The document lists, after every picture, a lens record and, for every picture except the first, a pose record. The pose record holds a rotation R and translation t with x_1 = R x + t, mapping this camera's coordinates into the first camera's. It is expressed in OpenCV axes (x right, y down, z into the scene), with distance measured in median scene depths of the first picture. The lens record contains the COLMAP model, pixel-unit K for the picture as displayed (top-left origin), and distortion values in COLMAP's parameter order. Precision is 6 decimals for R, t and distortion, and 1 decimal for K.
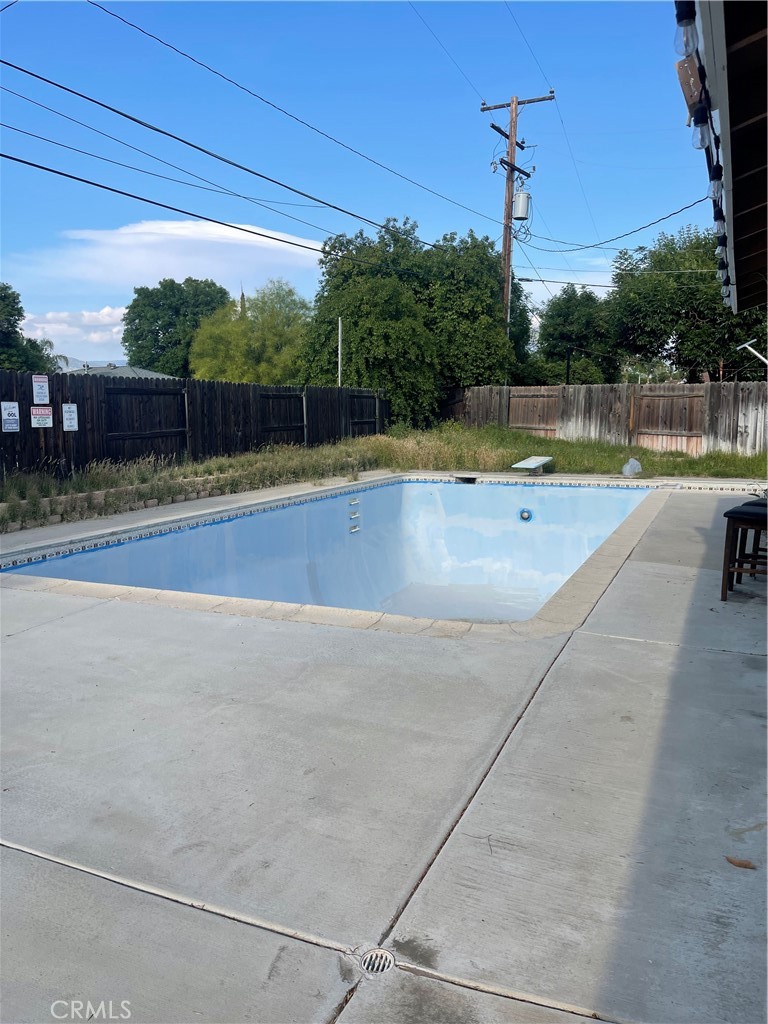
lens RADIAL K [[780.5, 0, 384.6], [0, 780.5, 514.2], [0, 0, 1]] dist [0.031641, -0.042320]
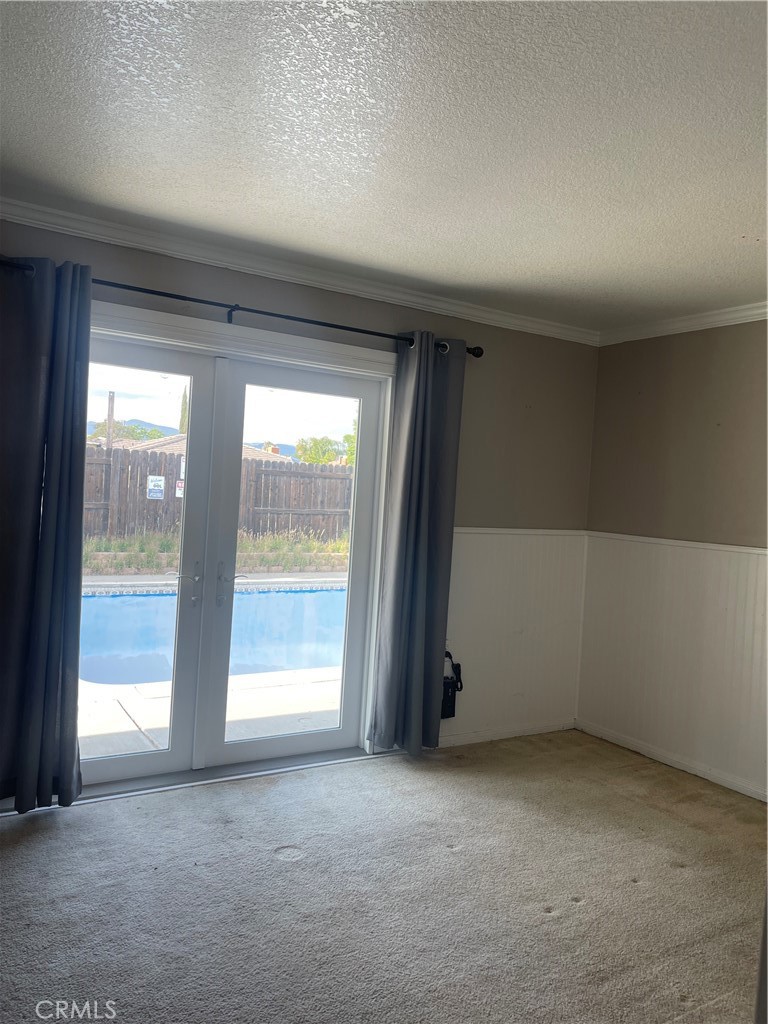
lens RADIAL K [[780.5, 0, 384.9], [0, 780.5, 509.4], [0, 0, 1]] dist [0.031641, -0.042320]
pose [[0.825522, 0.067477, -0.560321, 0.525748], [-0.136359, 0.987259, -0.082007, -0.032464], [0.547648, 0.144104, 0.824206, 0.144032]]
